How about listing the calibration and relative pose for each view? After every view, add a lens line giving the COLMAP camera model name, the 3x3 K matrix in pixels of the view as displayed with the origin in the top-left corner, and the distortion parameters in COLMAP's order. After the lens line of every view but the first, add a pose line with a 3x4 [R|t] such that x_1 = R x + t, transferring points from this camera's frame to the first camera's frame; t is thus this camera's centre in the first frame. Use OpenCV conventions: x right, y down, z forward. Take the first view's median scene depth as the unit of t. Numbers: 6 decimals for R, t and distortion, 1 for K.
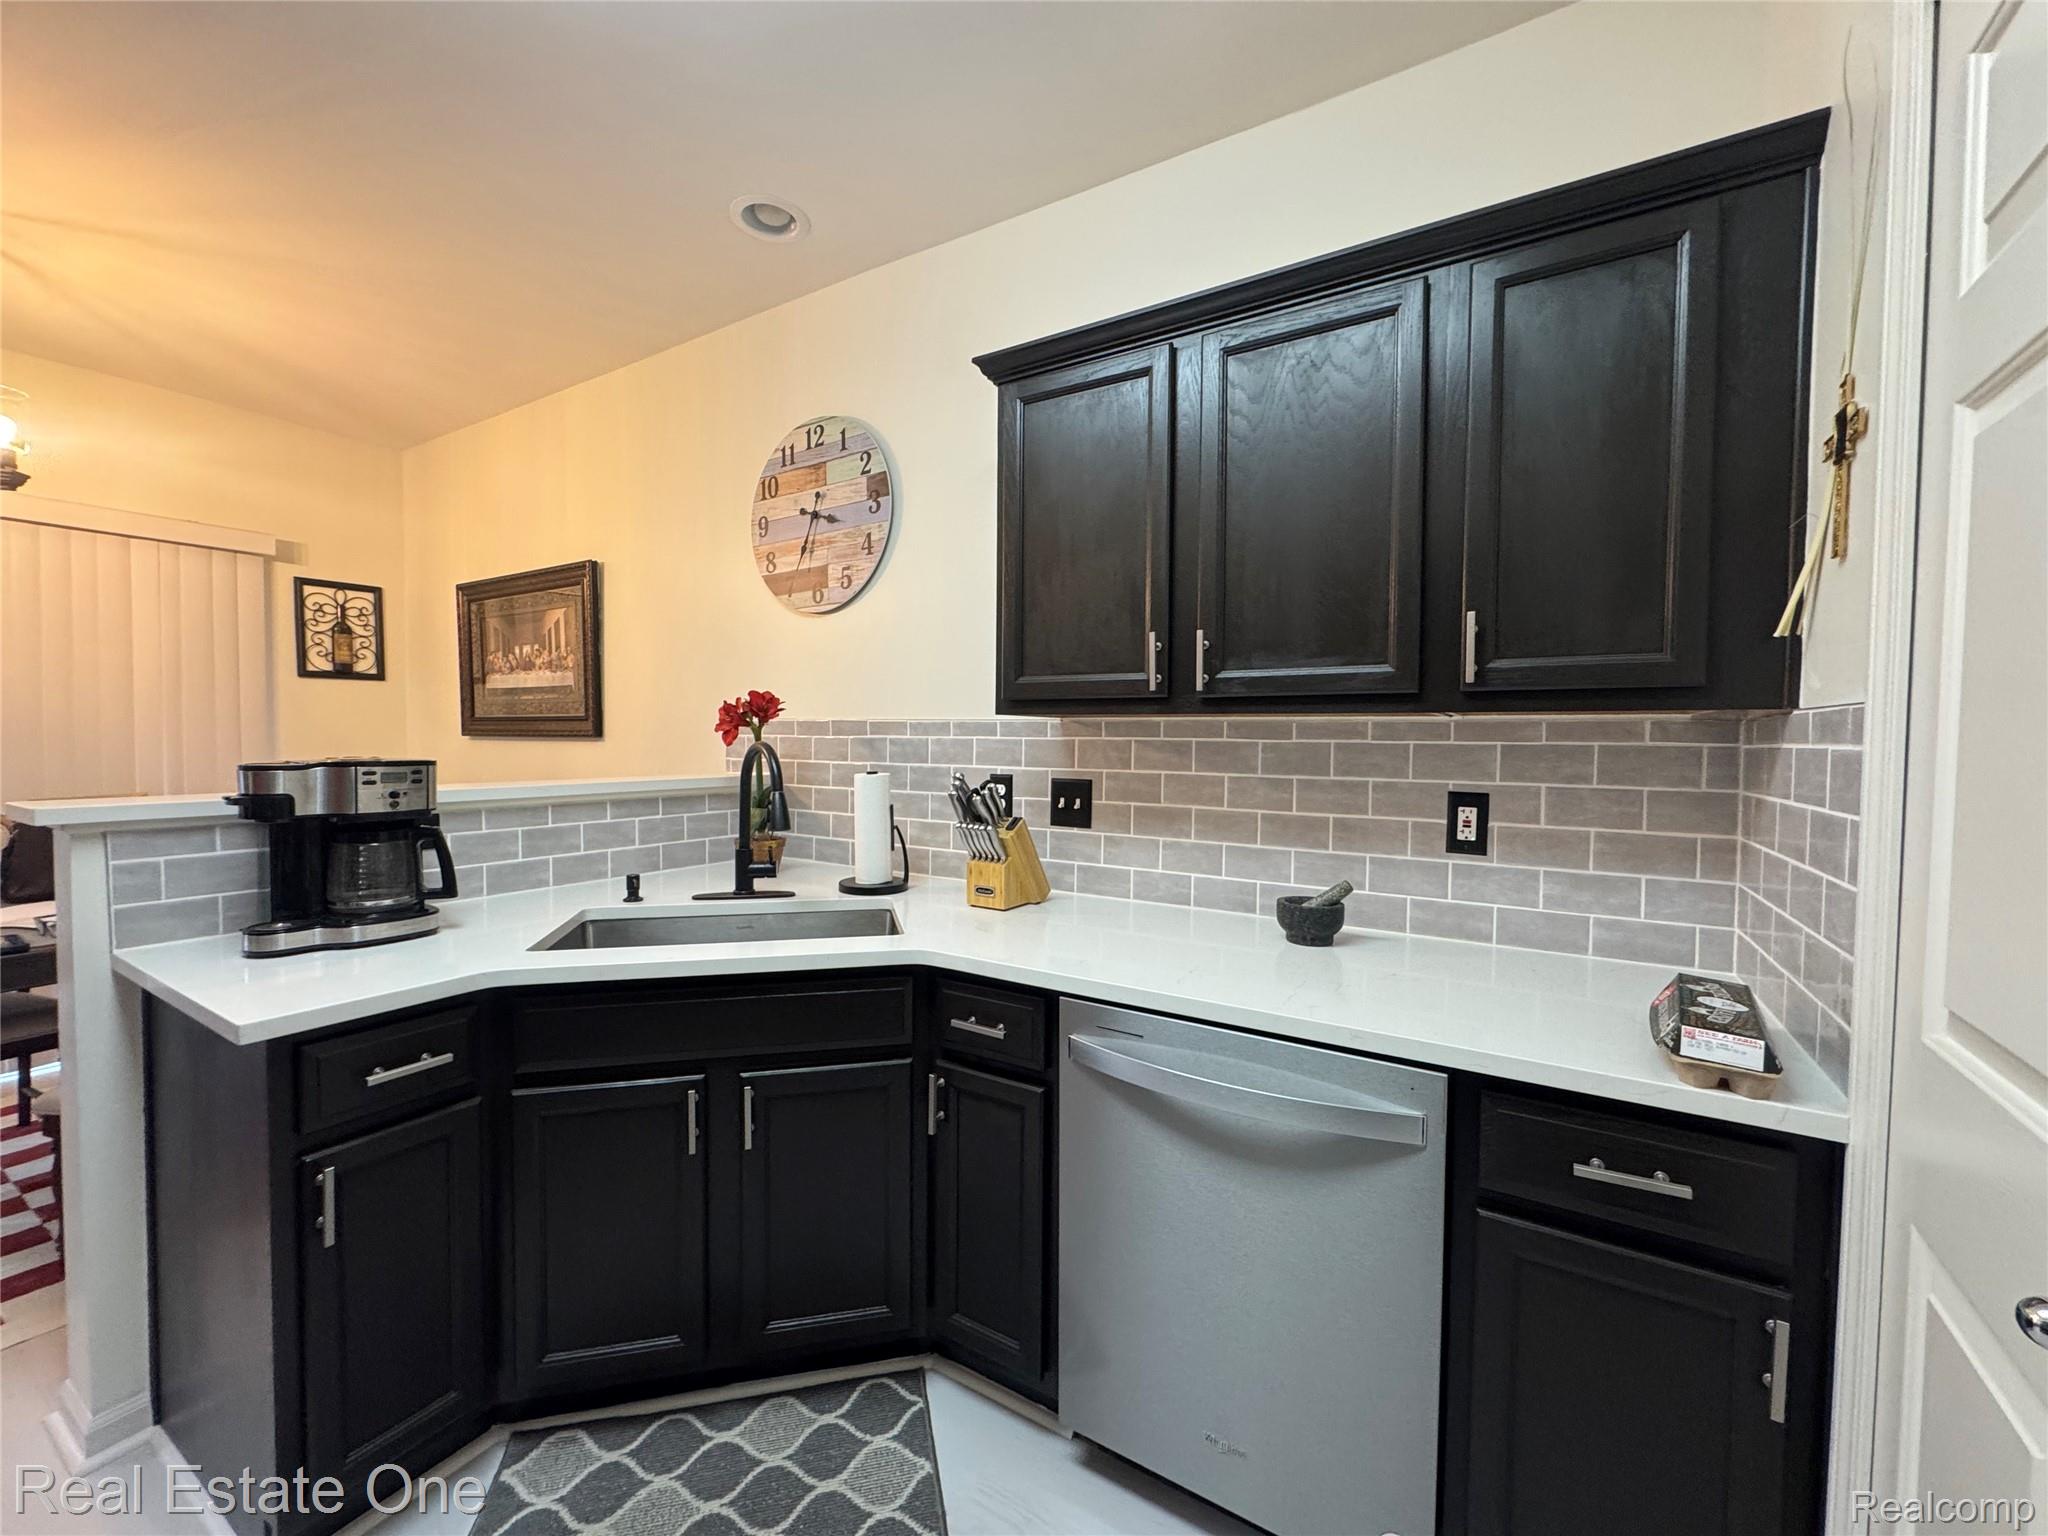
lens RADIAL K [[825.6, 0, 1022.4], [0, 825.6, 764.4], [0, 0, 1]] dist [-0.002636, -0.000010]
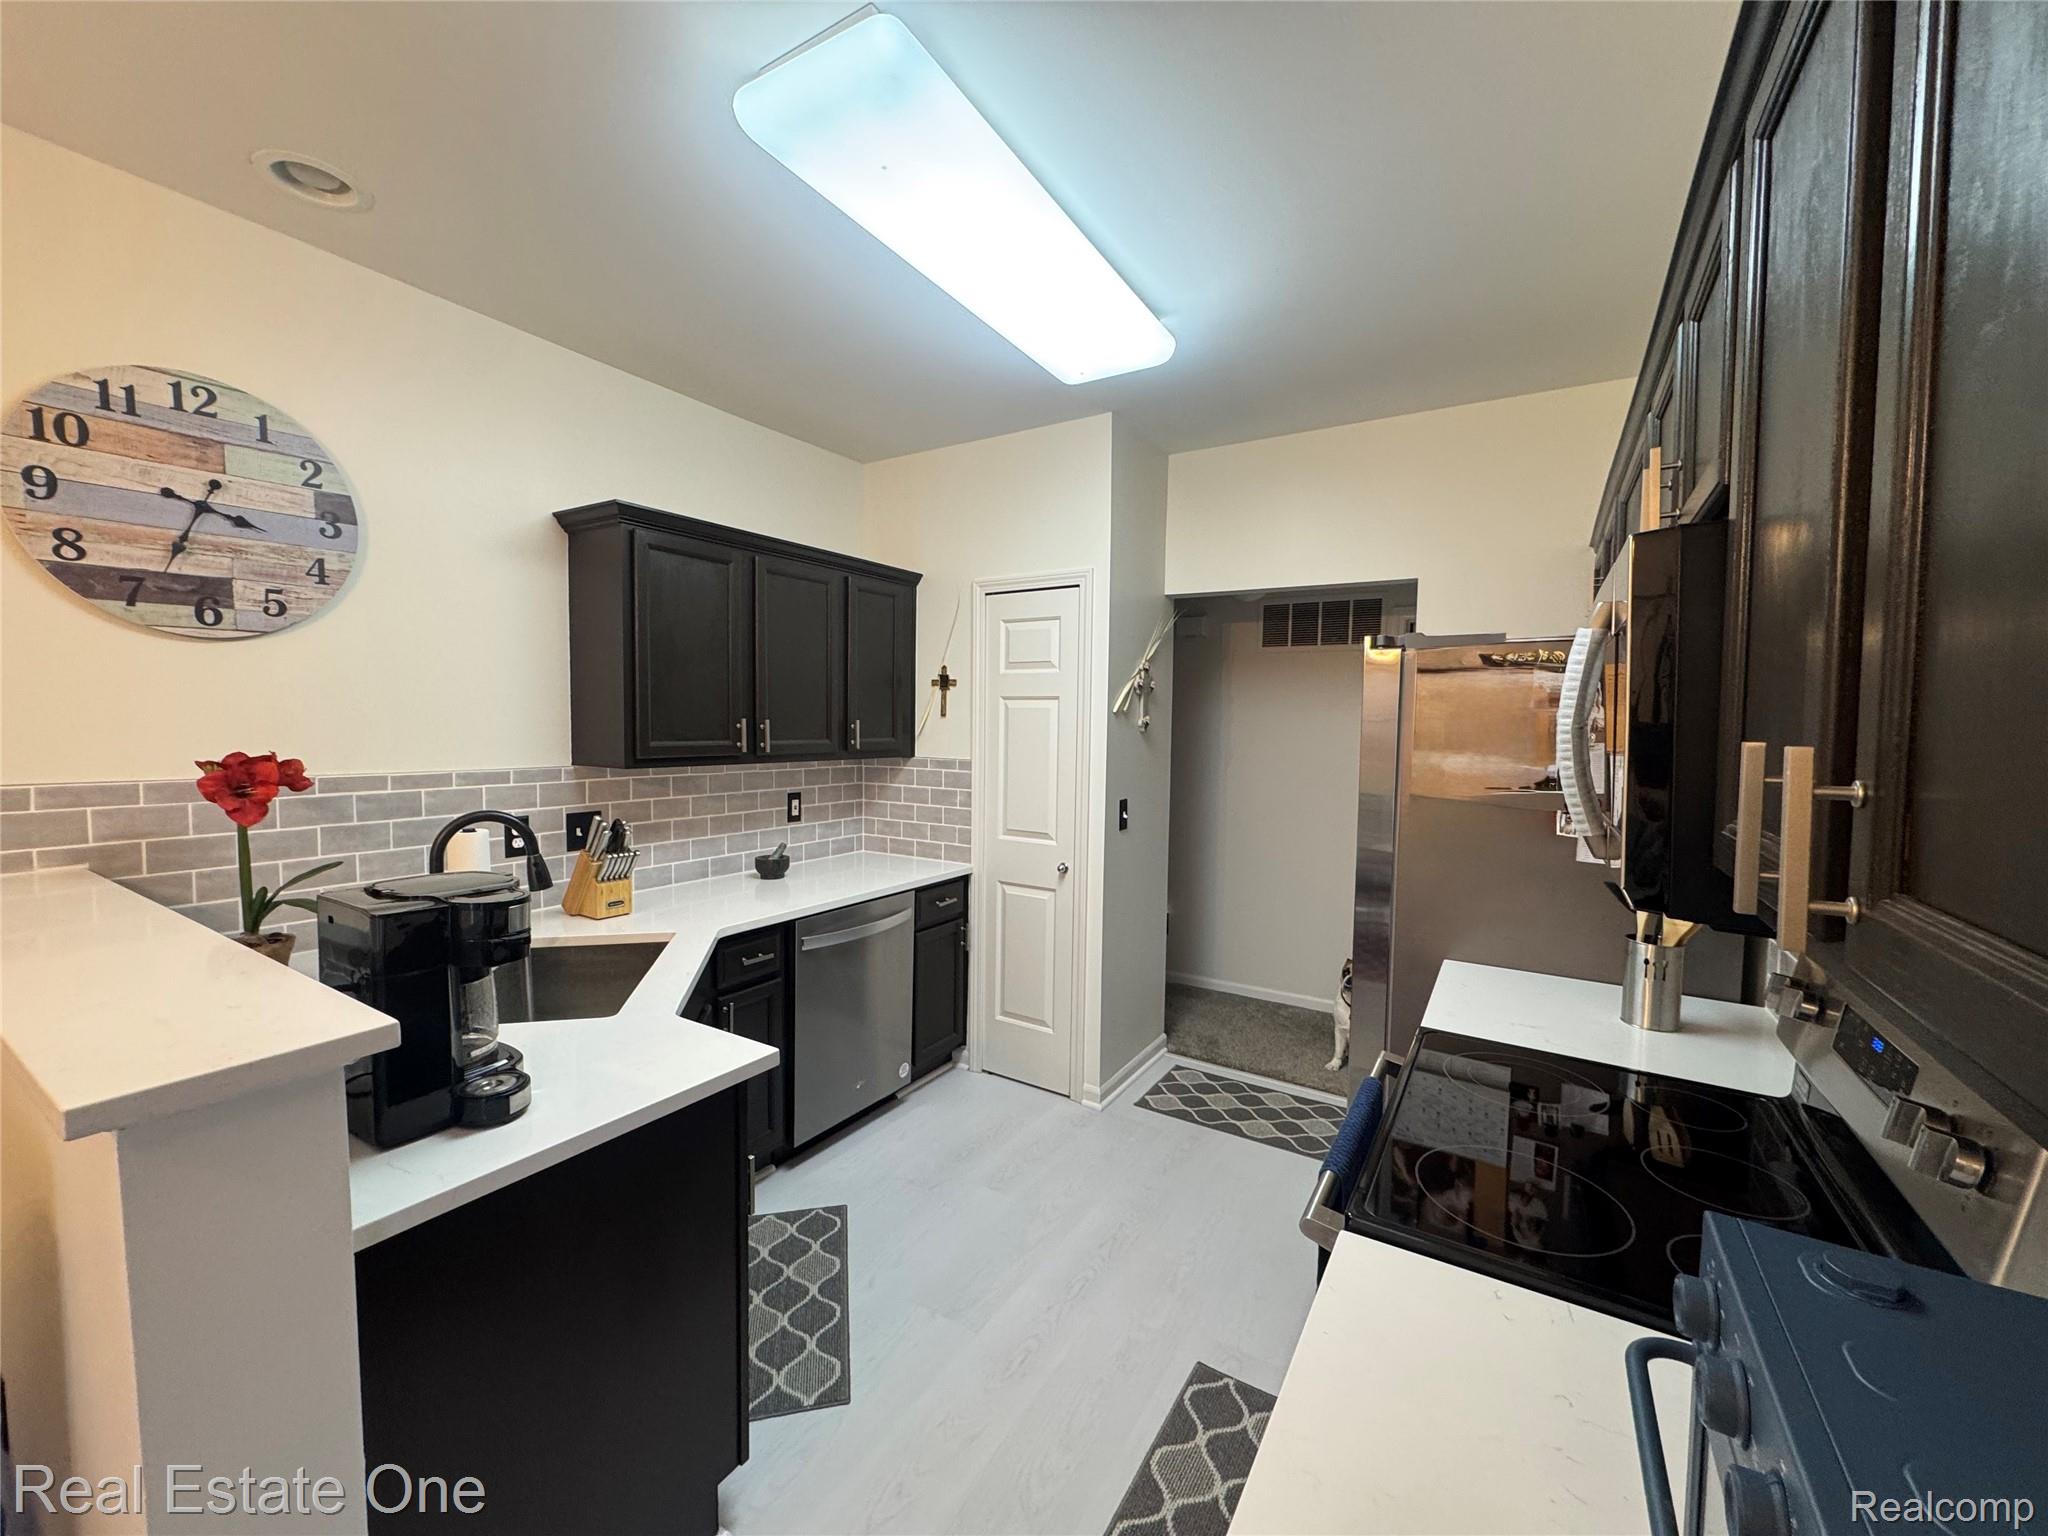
lens RADIAL K [[825.6, 0, 1017.4], [0, 825.6, 764.9], [0, 0, 1]] dist [-0.002636, -0.000010]
pose [[0.003419, -0.061926, 0.998075, -1.050874], [0.020647, 0.997872, 0.061843, -0.104978], [-0.999781, 0.020396, 0.004691, 0.277514]]
